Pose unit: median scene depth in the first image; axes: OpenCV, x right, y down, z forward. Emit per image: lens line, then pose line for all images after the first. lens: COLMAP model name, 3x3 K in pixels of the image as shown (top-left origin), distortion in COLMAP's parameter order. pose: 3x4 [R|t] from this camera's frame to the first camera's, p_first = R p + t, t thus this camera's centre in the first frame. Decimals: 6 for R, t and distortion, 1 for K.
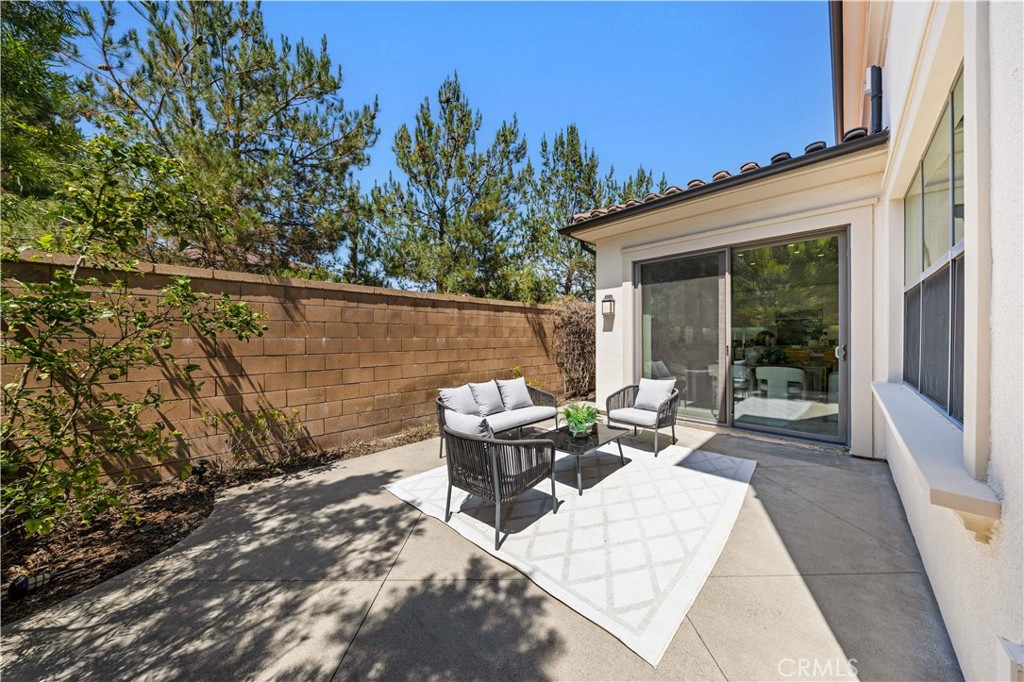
lens RADIAL K [[312.2, 0, 508.9], [0, 312.2, 341.7], [0, 0, 1]] dist [-0.000430, -0.000049]
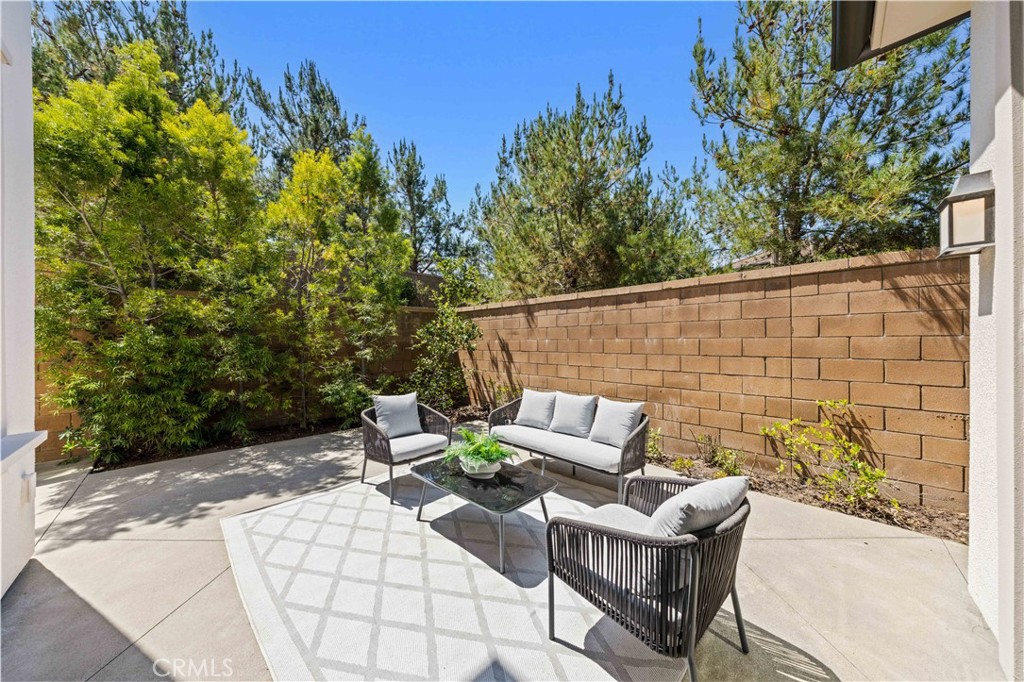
lens RADIAL K [[312.2, 0, 508.9], [0, 312.2, 341.7], [0, 0, 1]] dist [-0.000430, -0.000049]
pose [[0.068847, 0.012939, -0.997543, 1.125714], [0.000786, 0.999915, 0.013024, -0.032726], [0.997627, -0.001681, 0.068831, 1.189312]]
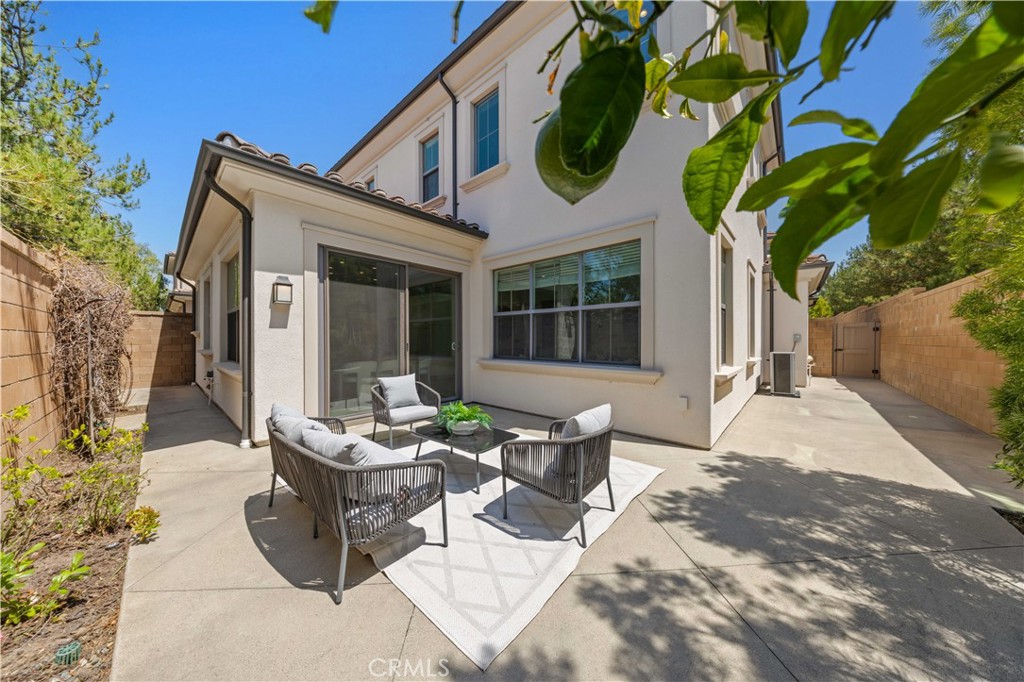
lens RADIAL K [[312.2, 0, 508.9], [0, 312.2, 341.7], [0, 0, 1]] dist [-0.000430, -0.000049]
pose [[-0.037686, 0.009134, 0.999248, -0.926024], [0.000490, 0.999958, -0.009122, 0.010764], [-0.999289, 0.000146, -0.037689, 1.144745]]
